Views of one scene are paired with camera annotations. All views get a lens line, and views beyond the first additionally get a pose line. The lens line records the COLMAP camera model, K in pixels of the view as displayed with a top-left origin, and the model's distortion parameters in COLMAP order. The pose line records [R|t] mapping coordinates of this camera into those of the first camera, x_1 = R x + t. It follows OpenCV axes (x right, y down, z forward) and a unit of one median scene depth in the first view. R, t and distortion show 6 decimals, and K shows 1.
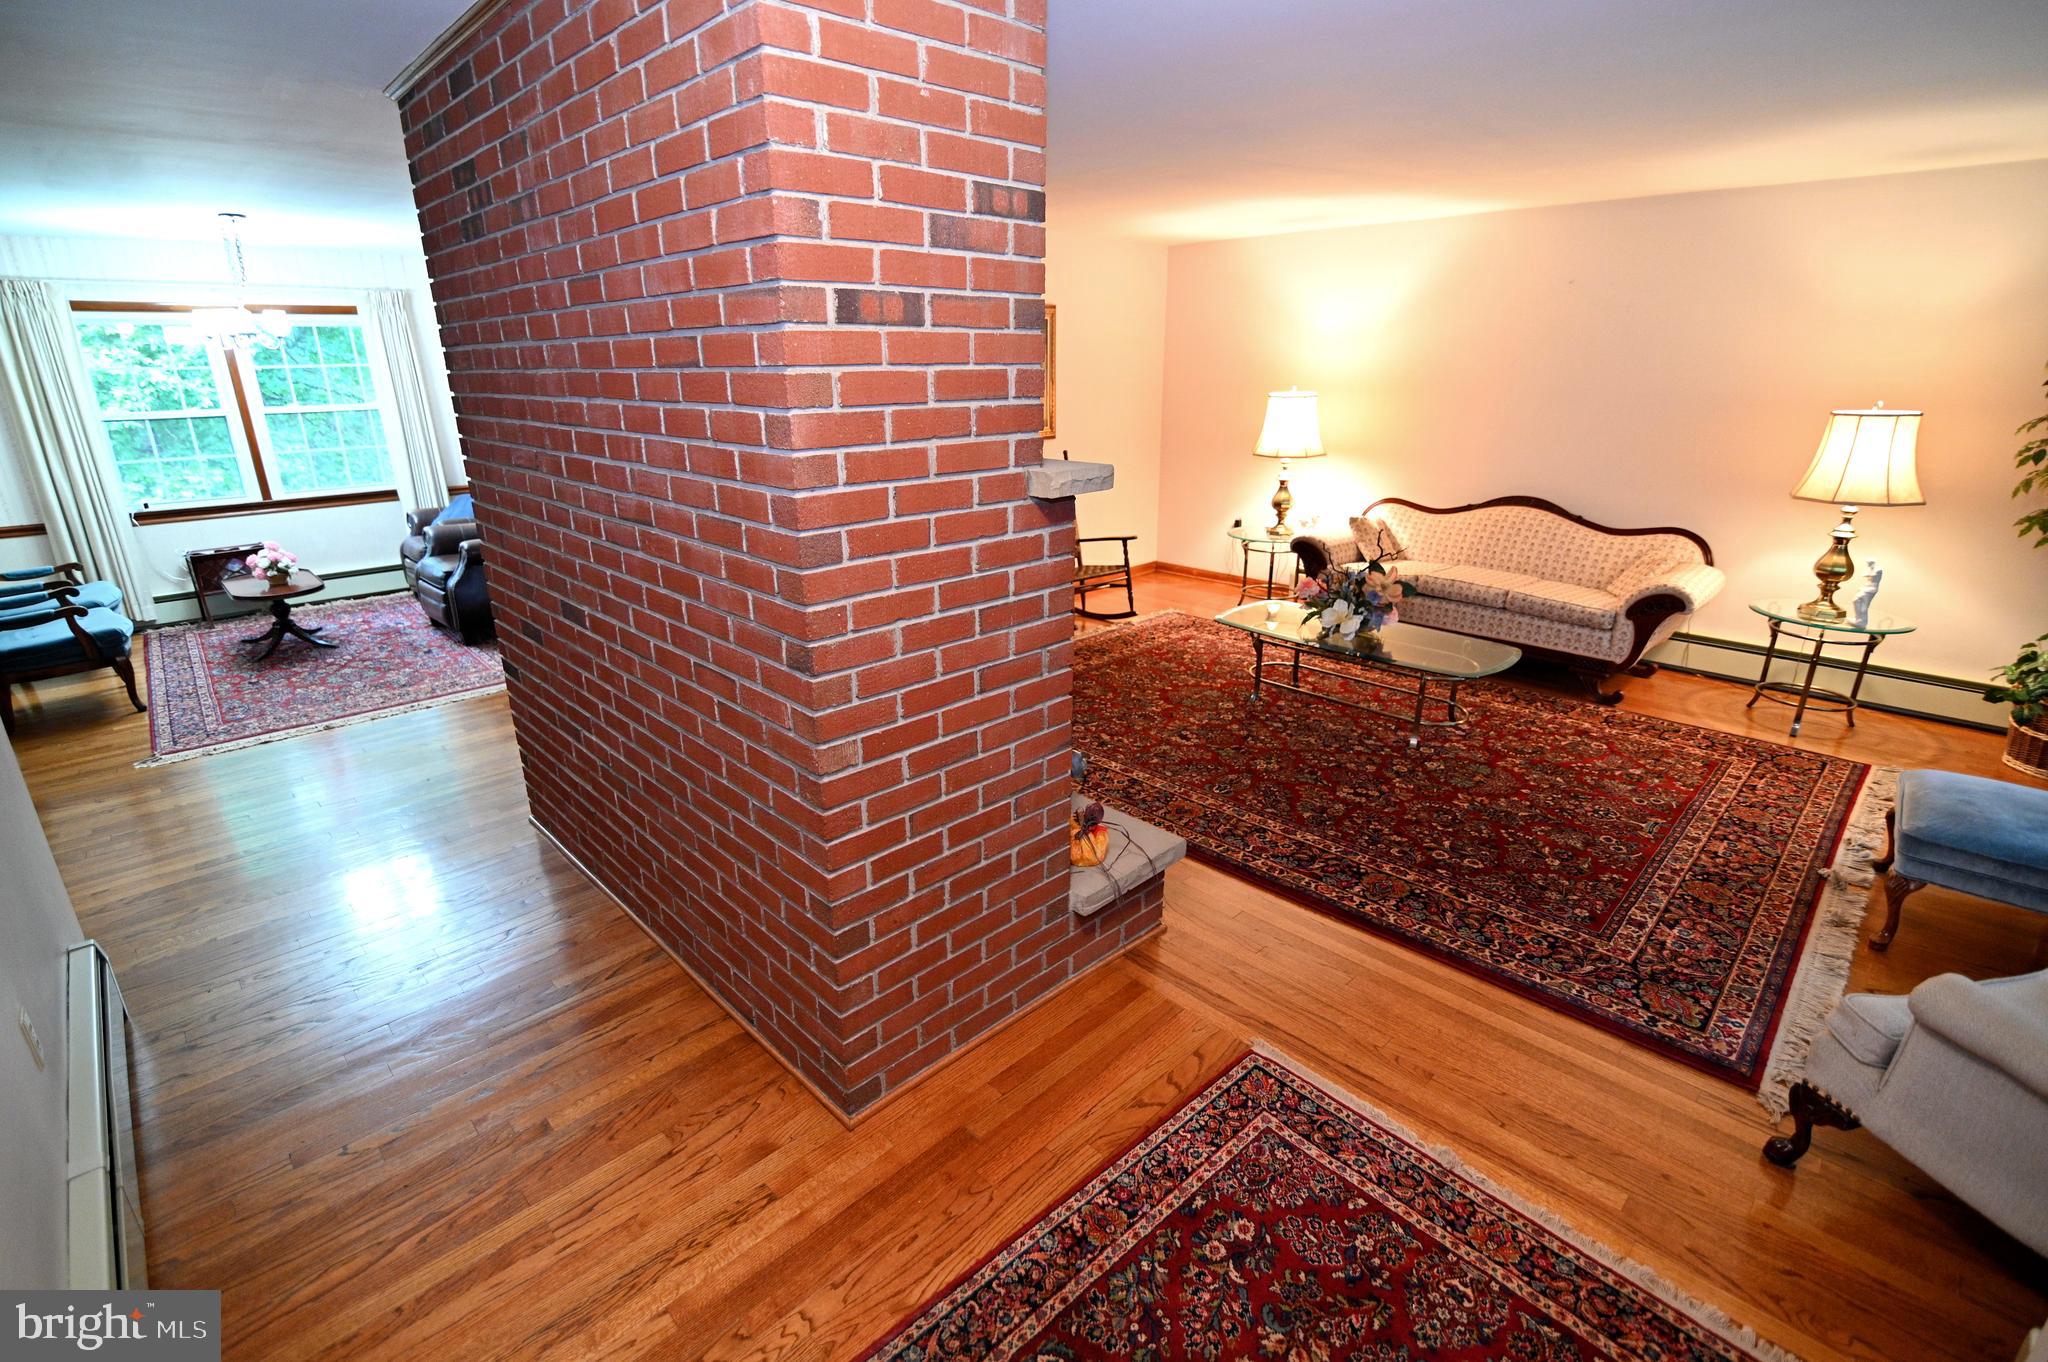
lens RADIAL K [[931.8, 0, 1017.7], [0, 931.8, 683.0], [0, 0, 1]] dist [-0.019931, 0.000449]
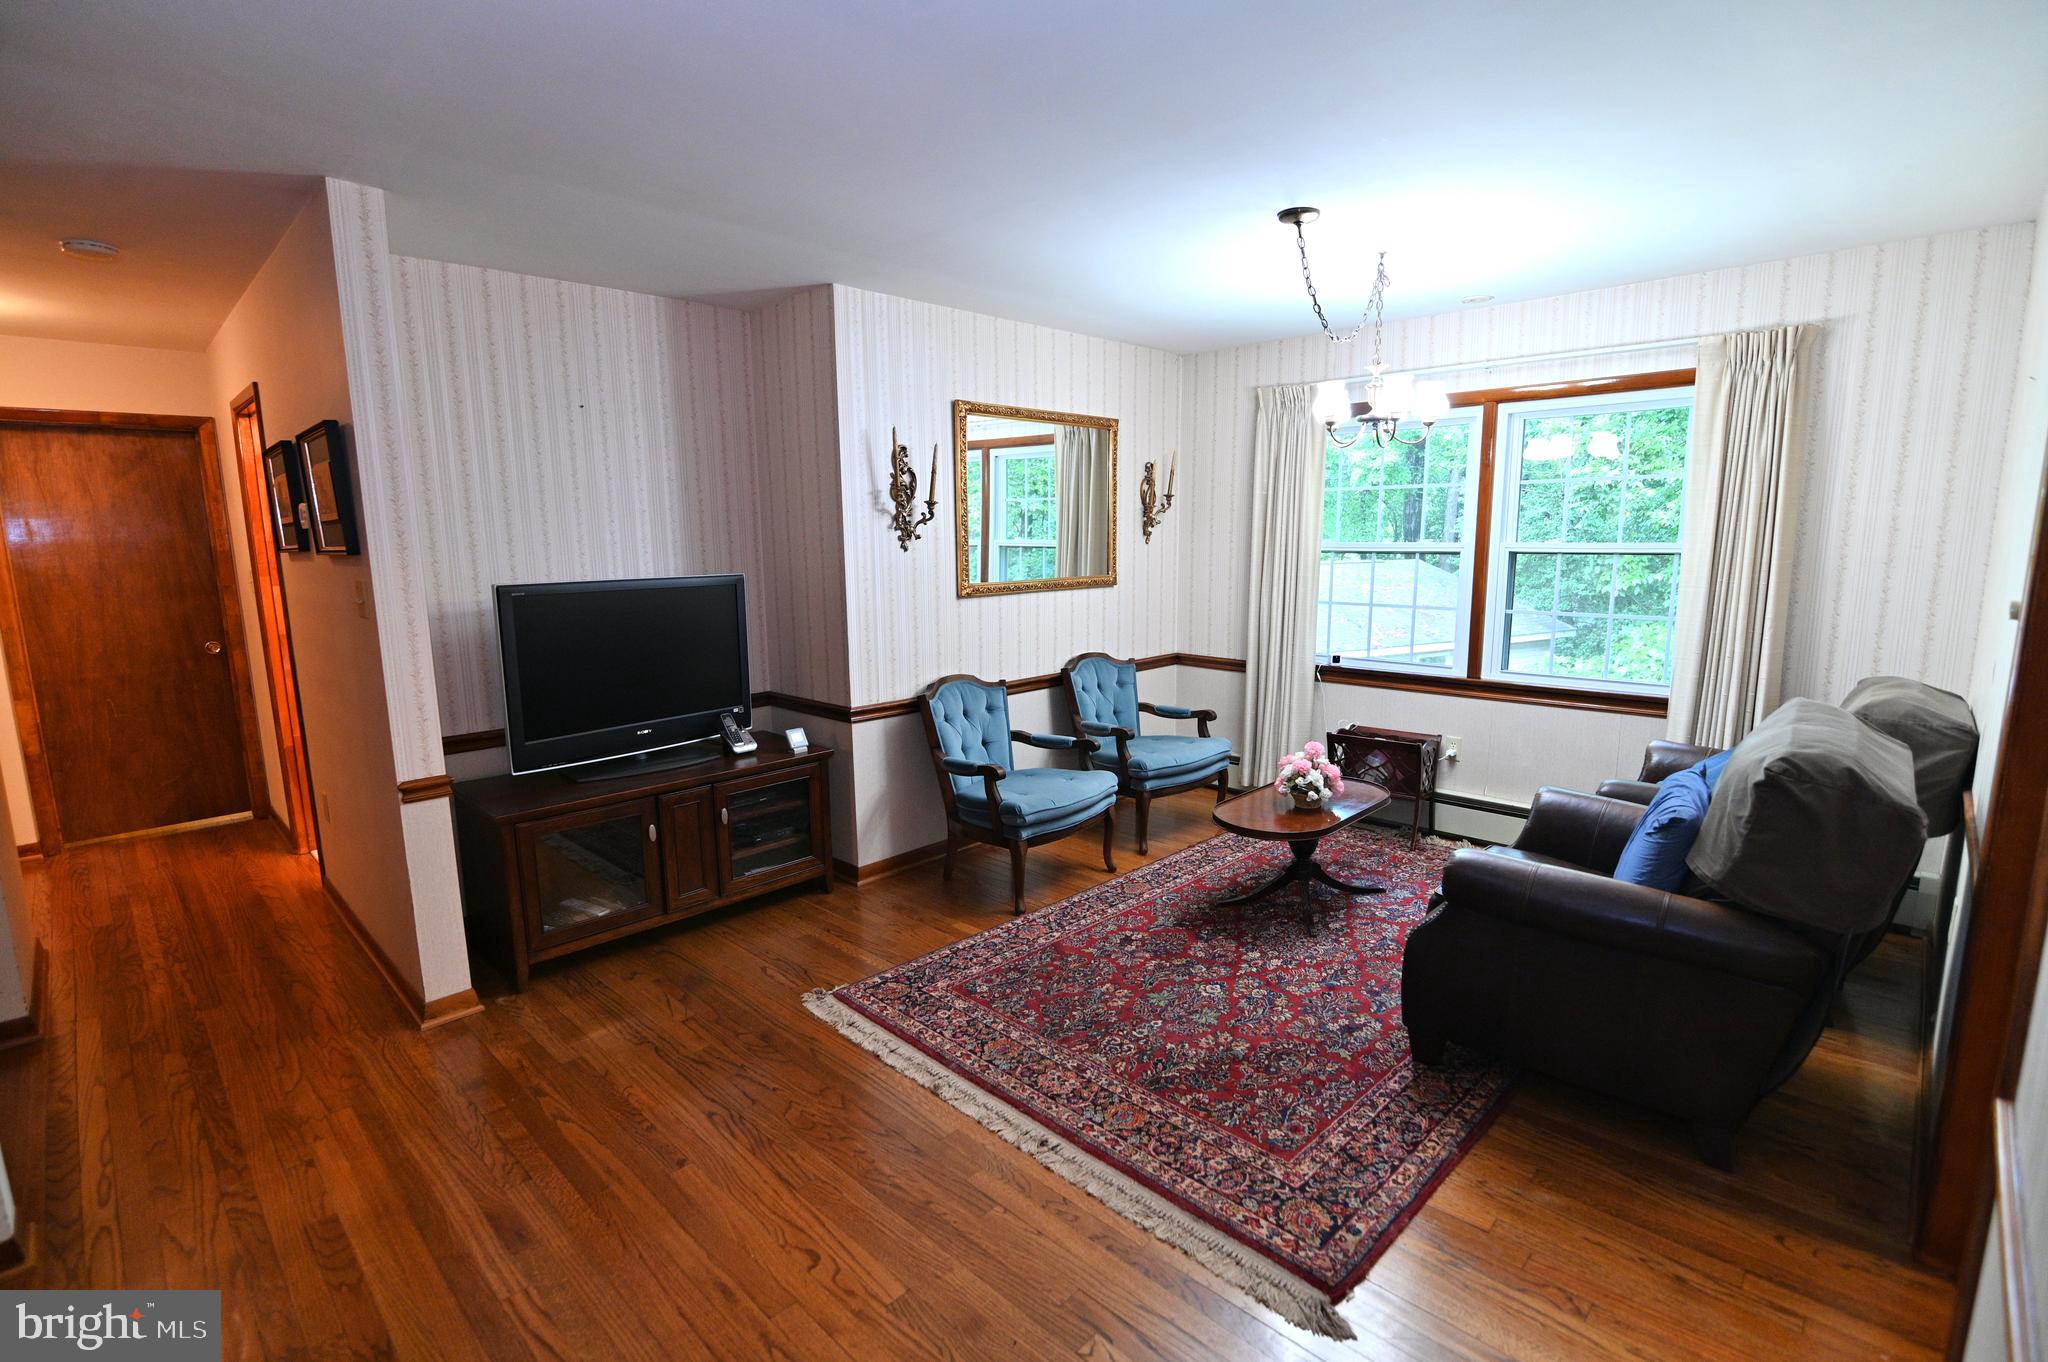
lens RADIAL K [[931.8, 0, 1017.7], [0, 931.8, 683.0], [0, 0, 1]] dist [-0.019931, 0.000449]
pose [[0.024775, 0.163517, -0.986229, -0.251485], [-0.317266, 0.936818, 0.147355, -0.291598], [0.948013, 0.309247, 0.075088, 0.979282]]
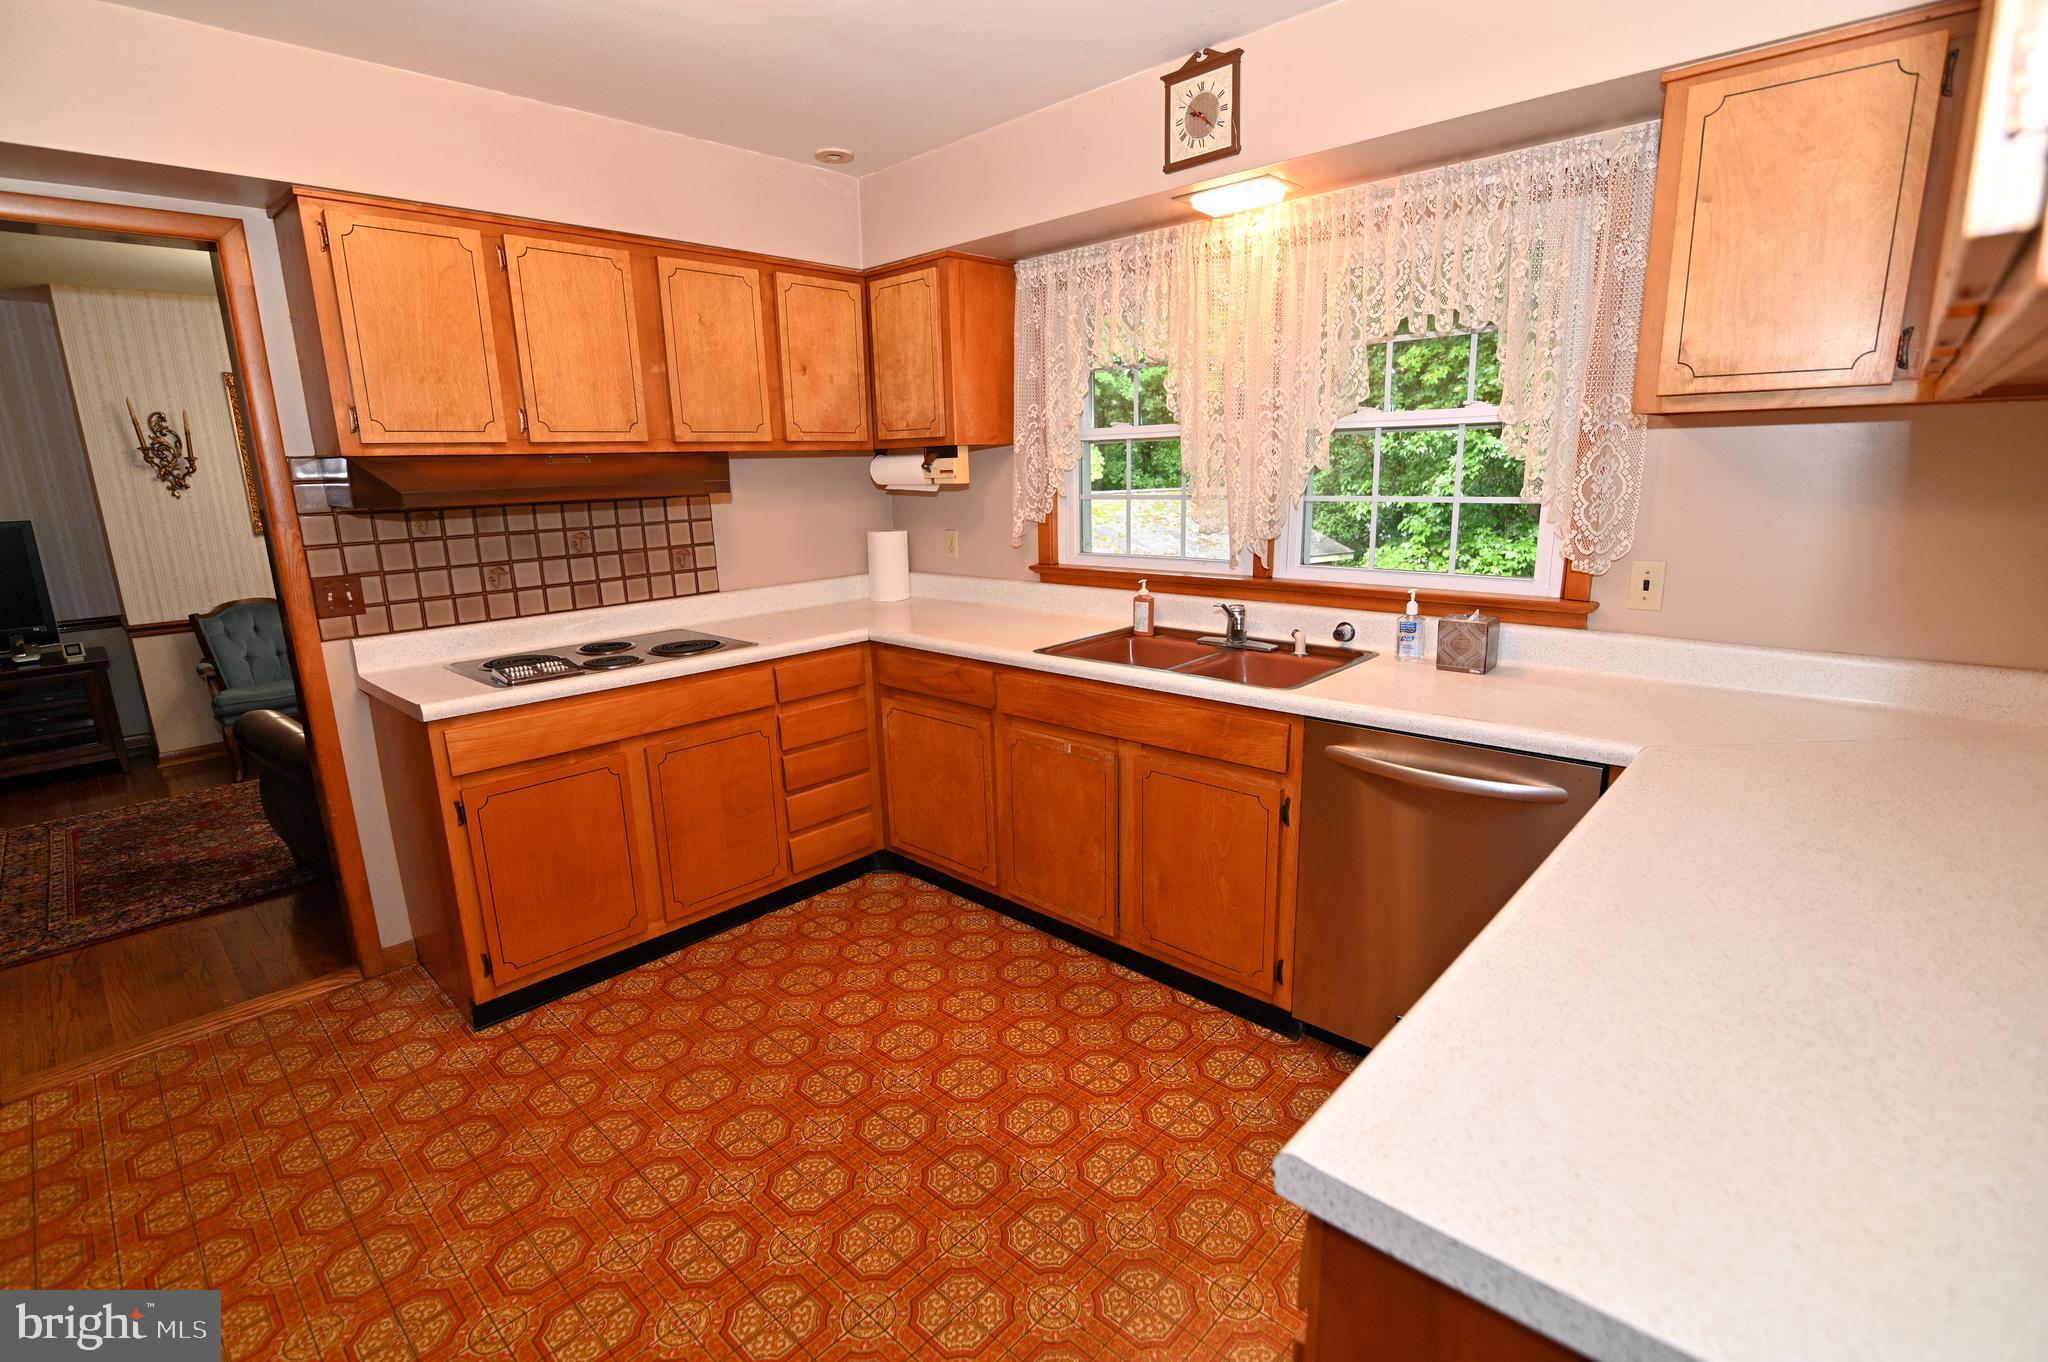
lens RADIAL K [[936.6, 0, 1009.4], [0, 936.6, 679.3], [0, 0, 1]] dist [-0.019854, 0.001471]
pose [[0.040424, 0.229601, -0.972445, 0.005657], [-0.303683, 0.930024, 0.206961, -0.582648], [0.951915, 0.286948, 0.107321, 1.824949]]
